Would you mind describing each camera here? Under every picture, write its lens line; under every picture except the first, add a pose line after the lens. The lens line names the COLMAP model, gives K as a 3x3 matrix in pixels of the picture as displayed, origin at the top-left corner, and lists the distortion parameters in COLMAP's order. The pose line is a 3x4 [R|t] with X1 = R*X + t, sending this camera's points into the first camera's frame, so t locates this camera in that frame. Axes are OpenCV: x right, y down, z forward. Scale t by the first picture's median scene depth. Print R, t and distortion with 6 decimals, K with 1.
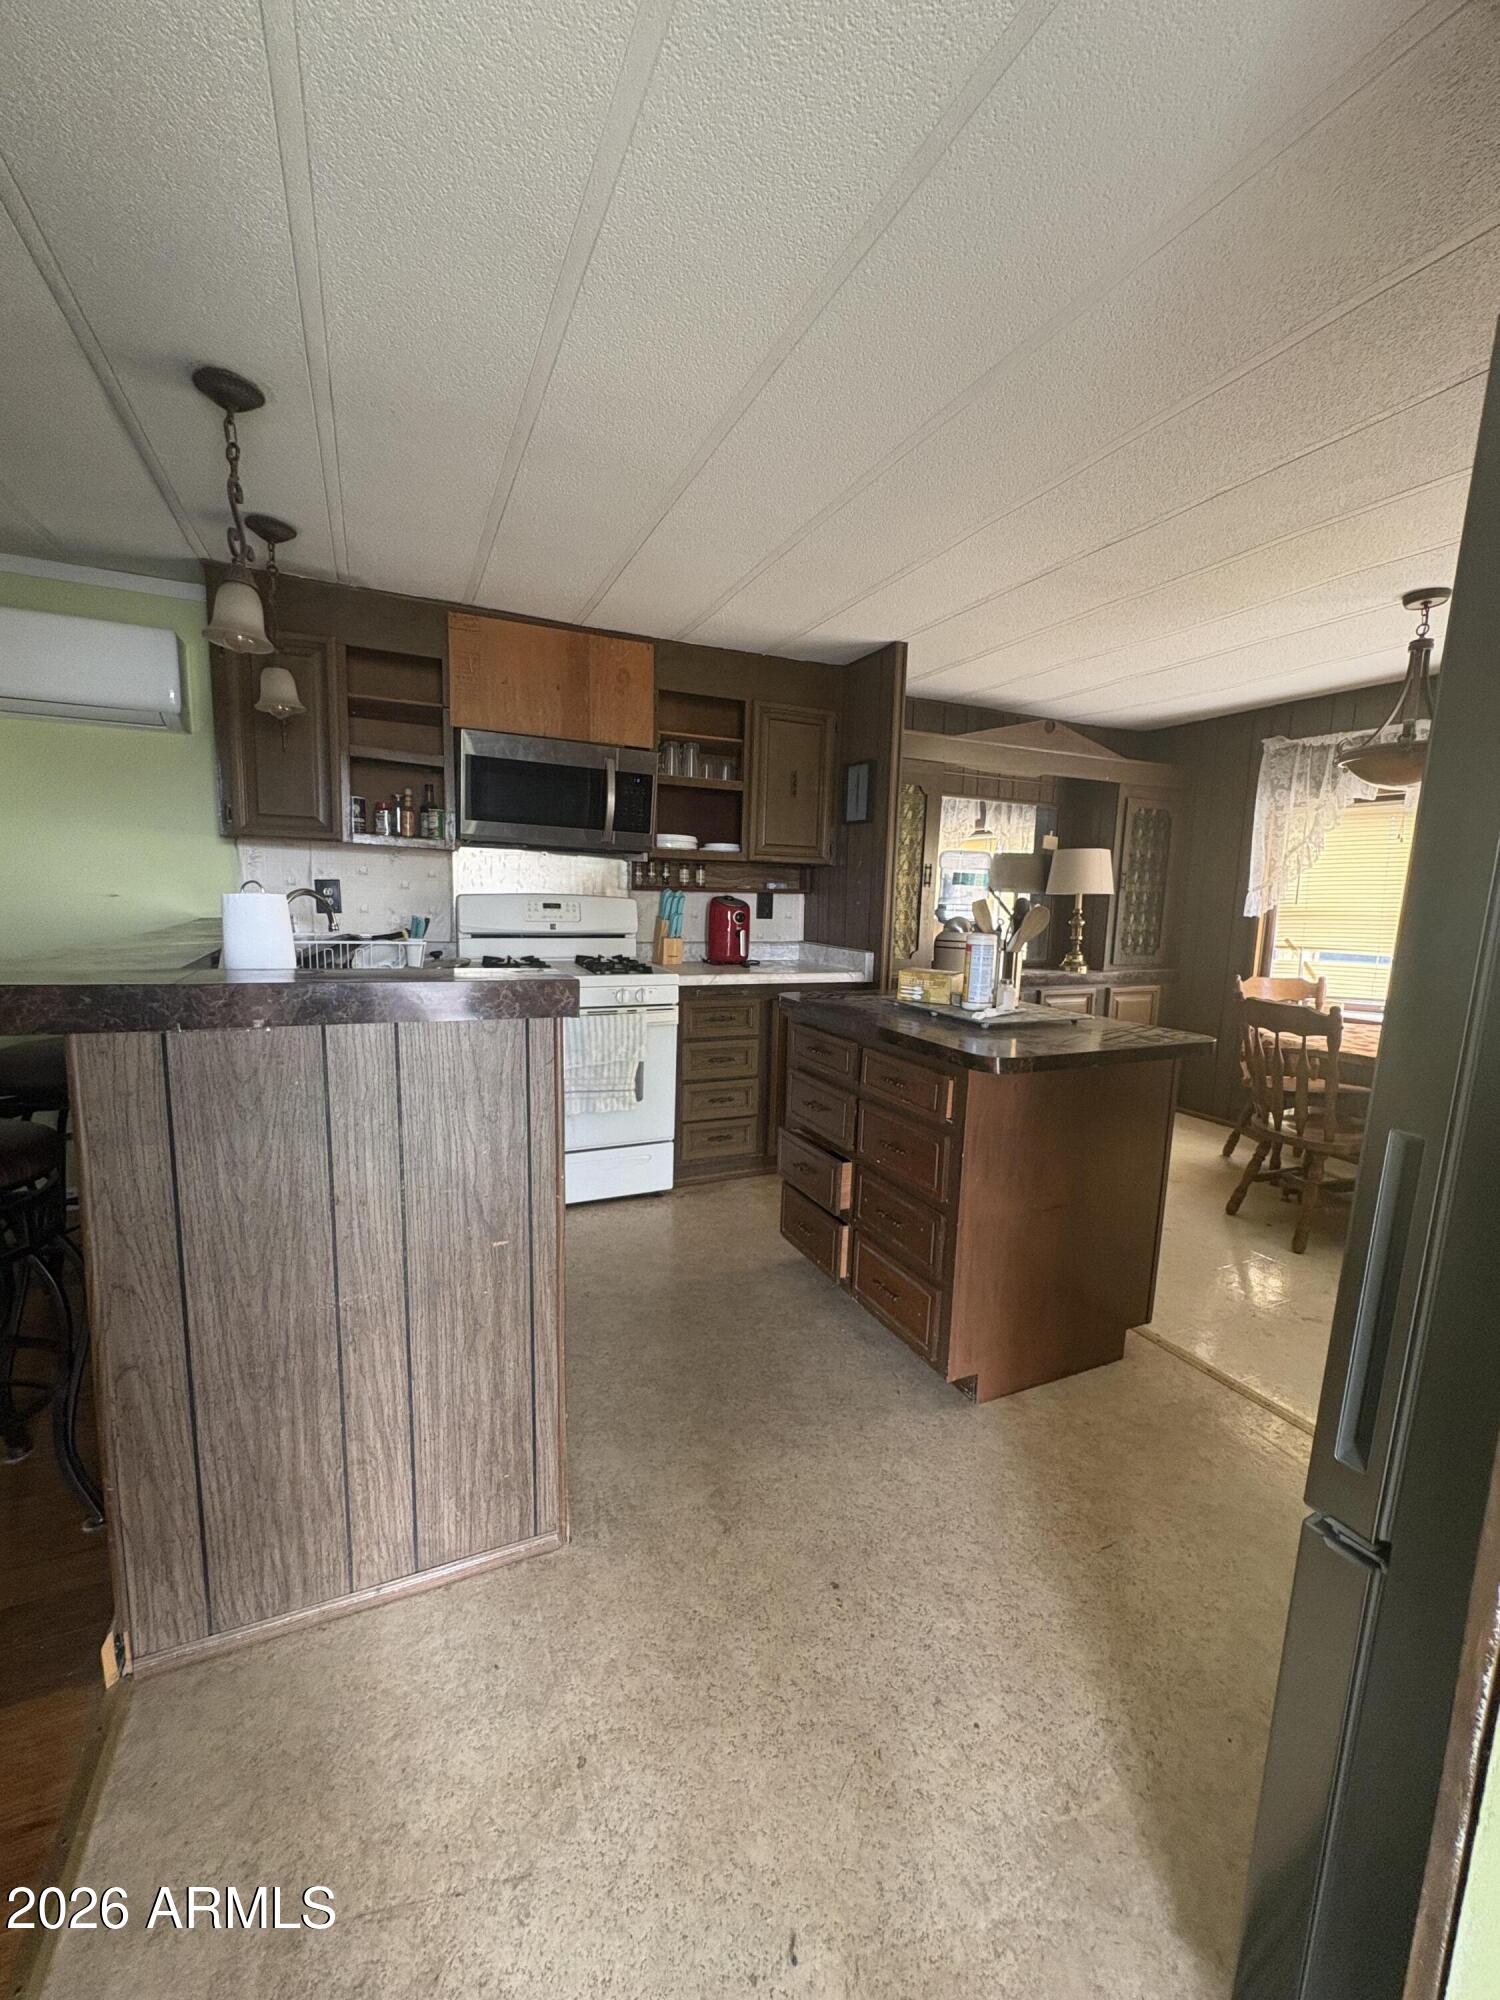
lens RADIAL K [[796.2, 0, 743.7], [0, 796.2, 1002.8], [0, 0, 1]] dist [-0.000977, -0.000099]
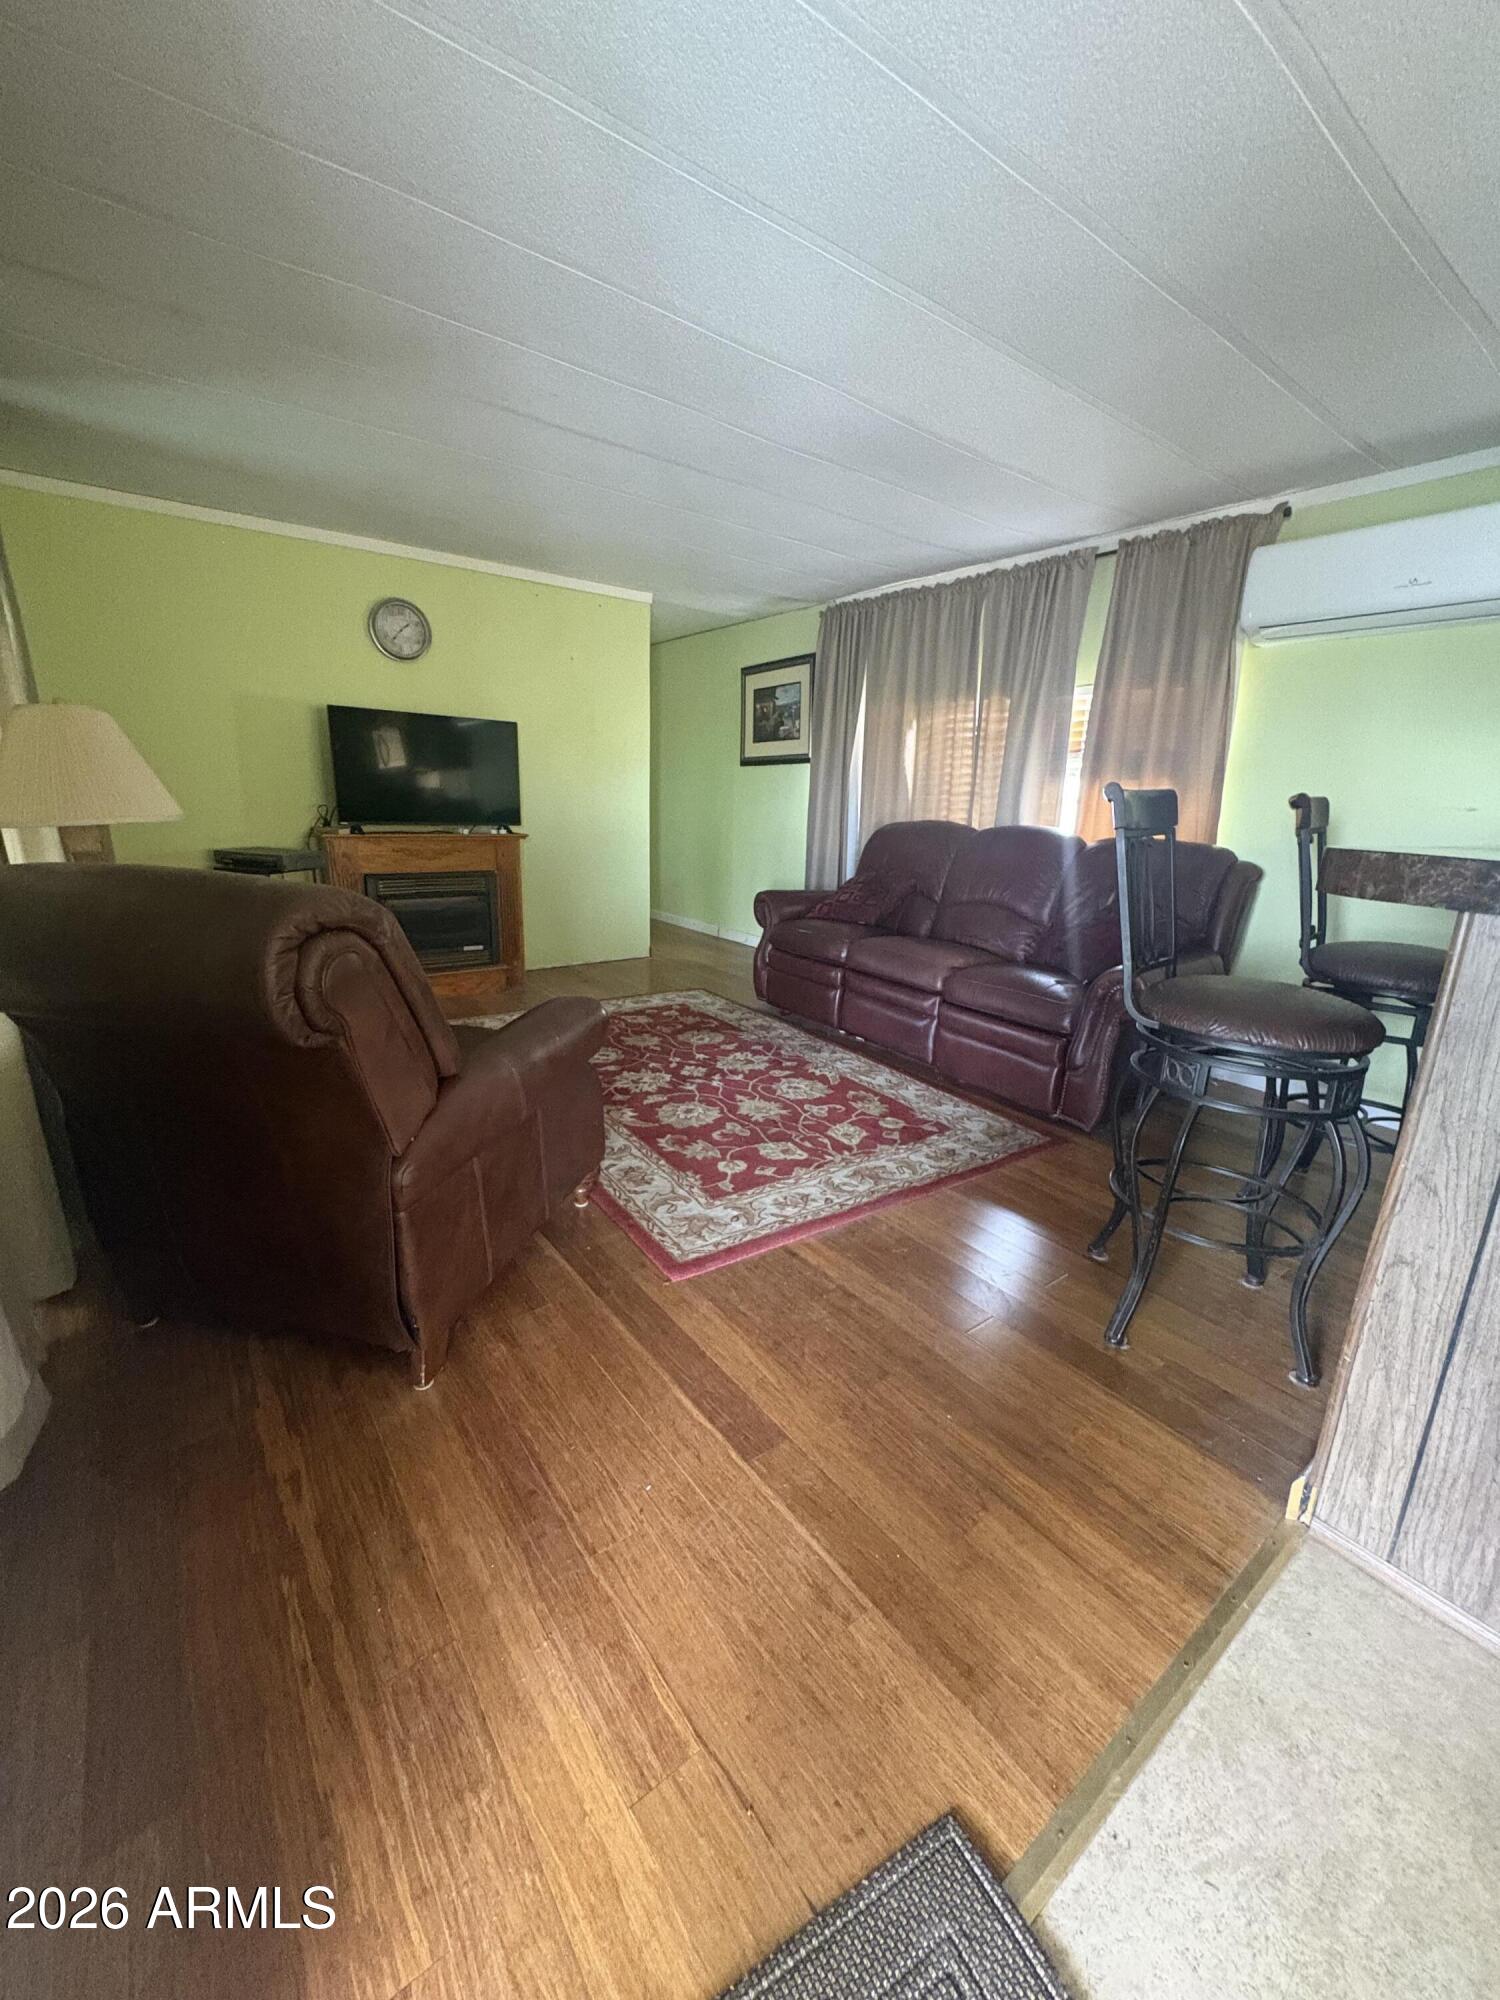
lens RADIAL K [[796.2, 0, 749.6], [0, 796.2, 1001.1], [0, 0, 1]] dist [-0.000977, -0.000099]
pose [[0.221459, 0.229937, -0.947673, -0.147475], [-0.161597, 0.967021, 0.196869, 0.130449], [0.961687, 0.109543, 0.251313, -0.081448]]
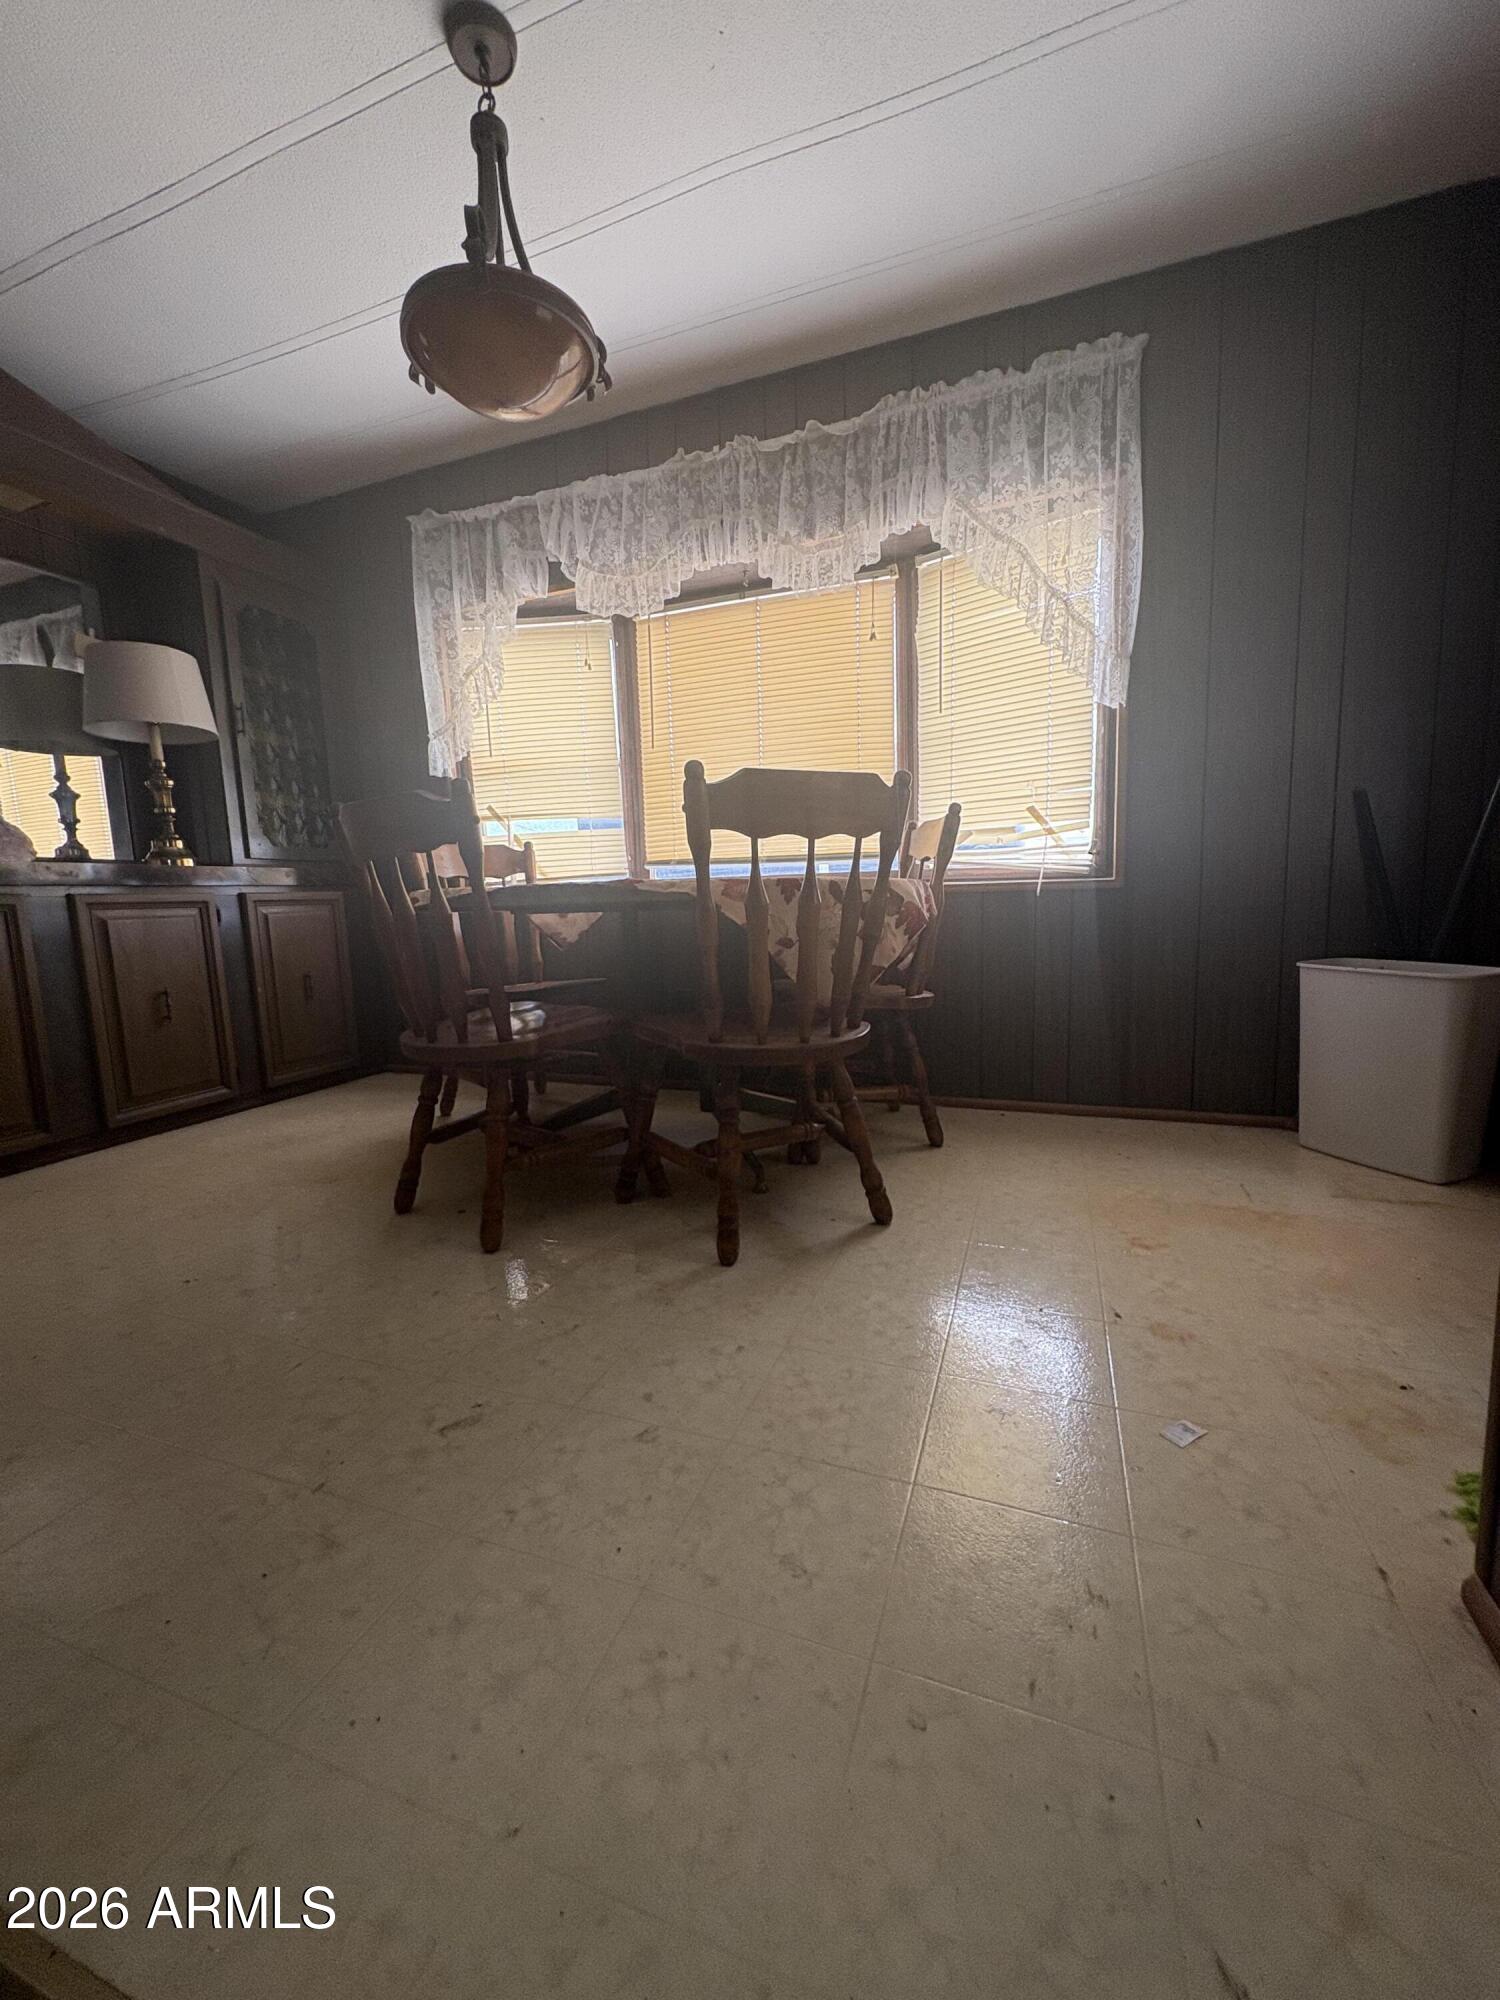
lens RADIAL K [[796.2, 0, 749.9], [0, 796.2, 1003.9], [0, 0, 1]] dist [-0.000977, -0.000099]
pose [[0.708018, -0.142752, 0.691616, 0.298053], [0.151849, 0.987222, 0.048316, 0.093460], [-0.689676, 0.070813, 0.720648, 0.298986]]
